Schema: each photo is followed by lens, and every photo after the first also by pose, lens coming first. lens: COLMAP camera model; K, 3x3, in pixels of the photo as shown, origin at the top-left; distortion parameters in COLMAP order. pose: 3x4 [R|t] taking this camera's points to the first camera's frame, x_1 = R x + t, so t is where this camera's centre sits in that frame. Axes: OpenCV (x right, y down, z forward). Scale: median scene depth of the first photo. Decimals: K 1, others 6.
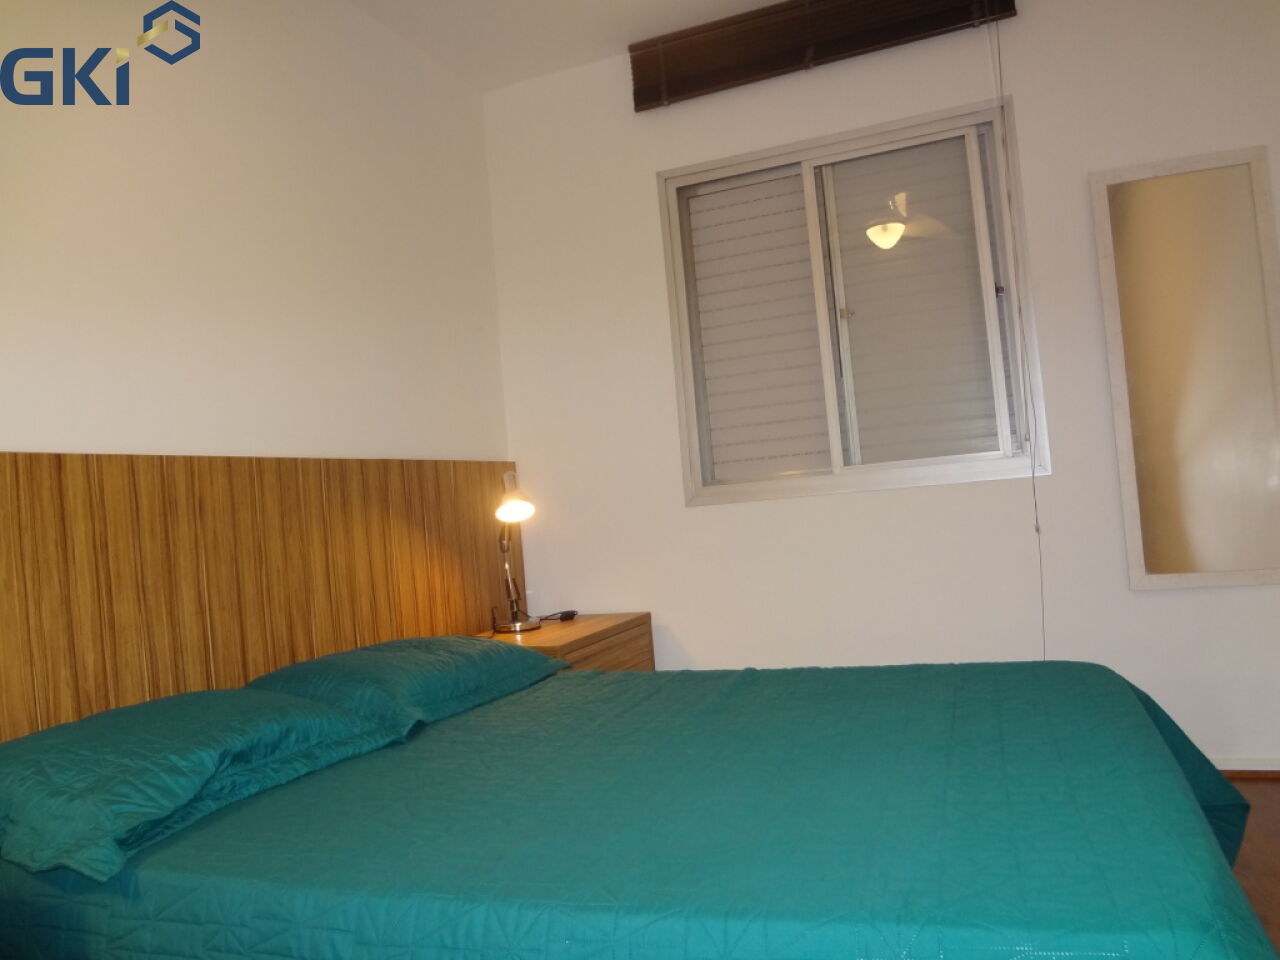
lens RADIAL K [[967.2, 0, 640.0], [0, 967.2, 480.0], [0, 0, 1]] dist [0.003147, 0.002440]
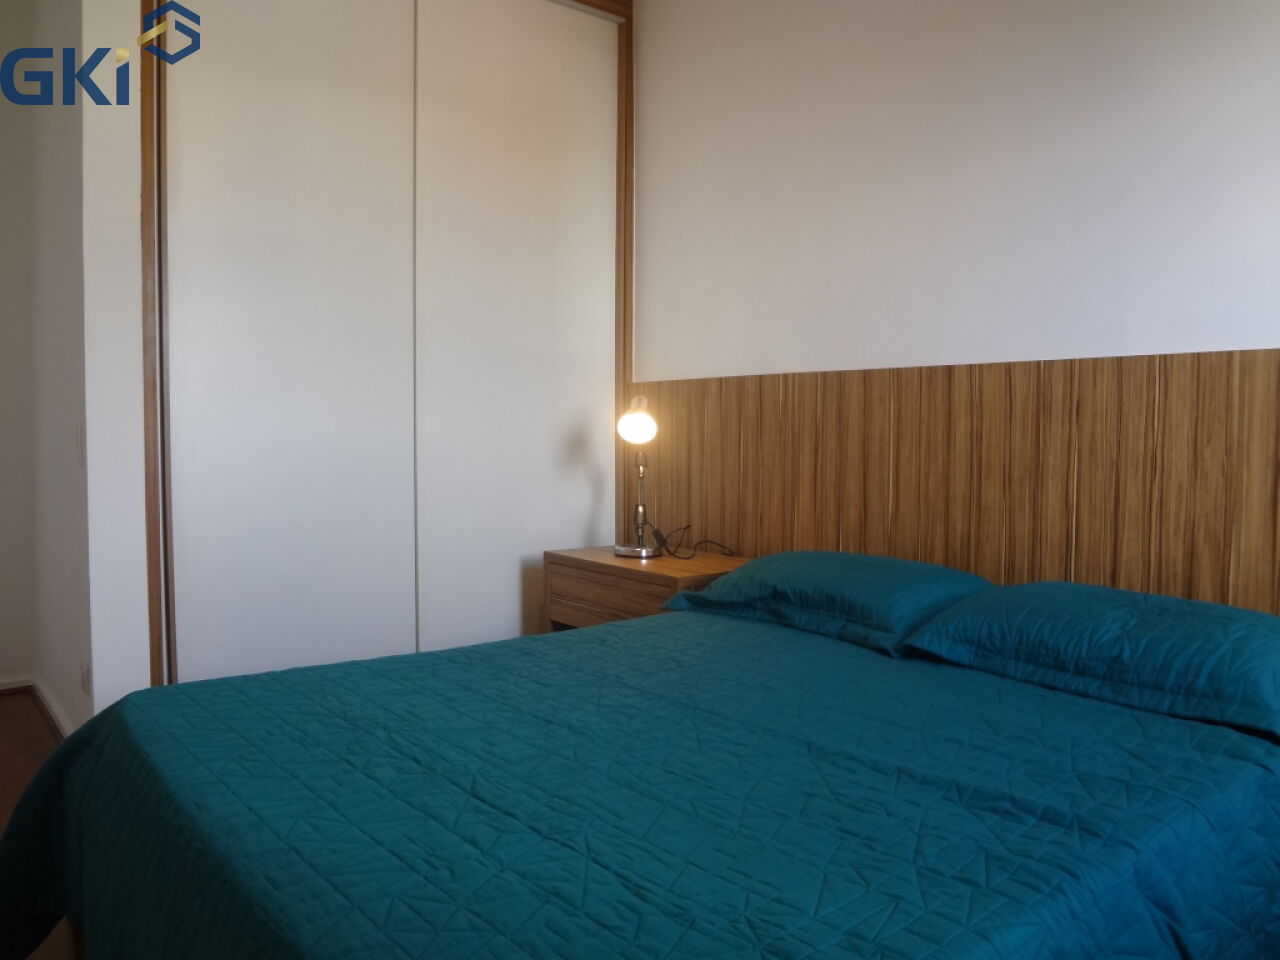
lens RADIAL K [[958.5, 0, 640.0], [0, 958.5, 480.0], [0, 0, 1]] dist [-0.045492, 0.002785]
pose [[-0.484971, 0.097651, -0.869061, 0.682725], [0.031535, 0.995053, 0.094210, -0.007103], [0.873961, 0.018284, -0.485652, 1.155132]]
